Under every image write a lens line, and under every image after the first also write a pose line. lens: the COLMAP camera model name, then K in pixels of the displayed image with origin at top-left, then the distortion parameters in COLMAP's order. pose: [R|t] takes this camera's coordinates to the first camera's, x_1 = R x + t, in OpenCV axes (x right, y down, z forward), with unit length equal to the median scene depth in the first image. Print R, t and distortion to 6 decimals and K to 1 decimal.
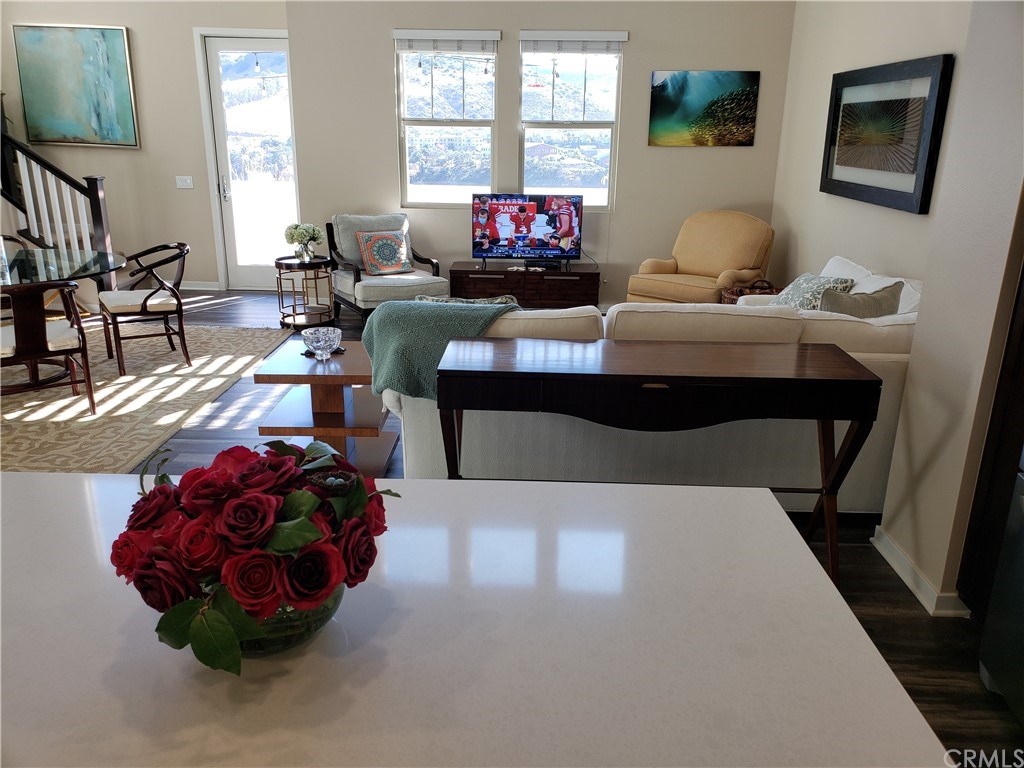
lens RADIAL K [[779.4, 0, 512.5], [0, 779.4, 381.6], [0, 0, 1]] dist [-0.003126, -0.022610]
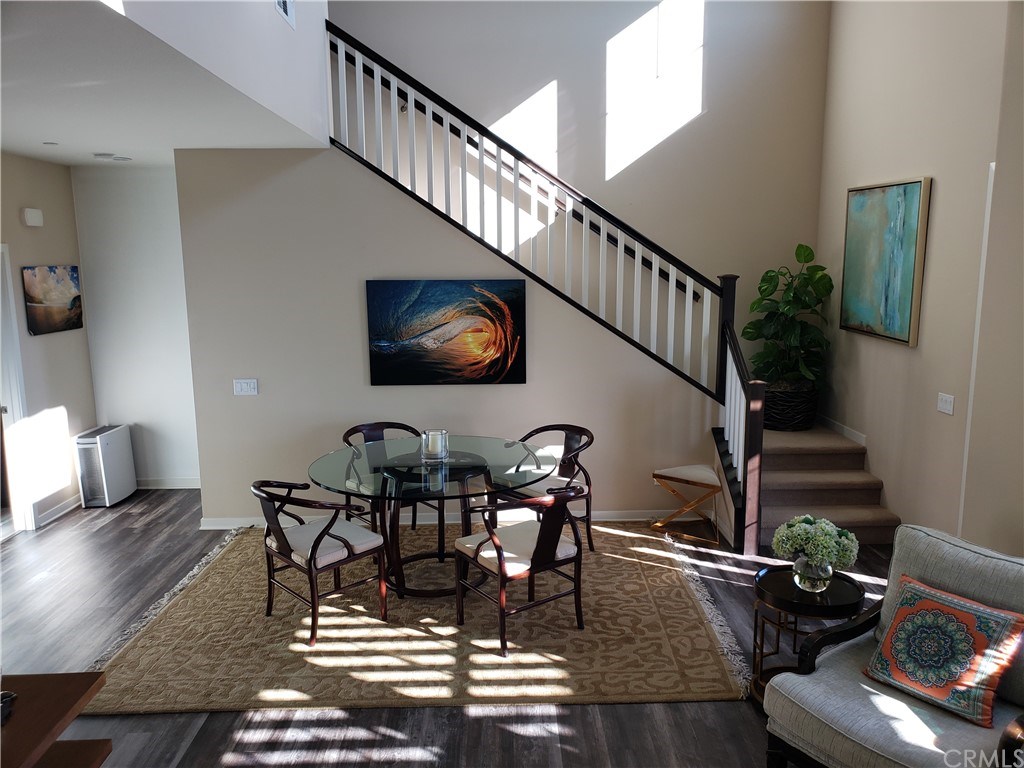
lens RADIAL K [[779.4, 0, 512.6], [0, 779.4, 386.3], [0, 0, 1]] dist [-0.003126, -0.022610]
pose [[0.062916, 0.134195, -0.988956, 0.274806], [-0.301924, 0.947046, 0.109300, -0.355577], [0.951254, 0.291713, 0.100101, 0.916430]]
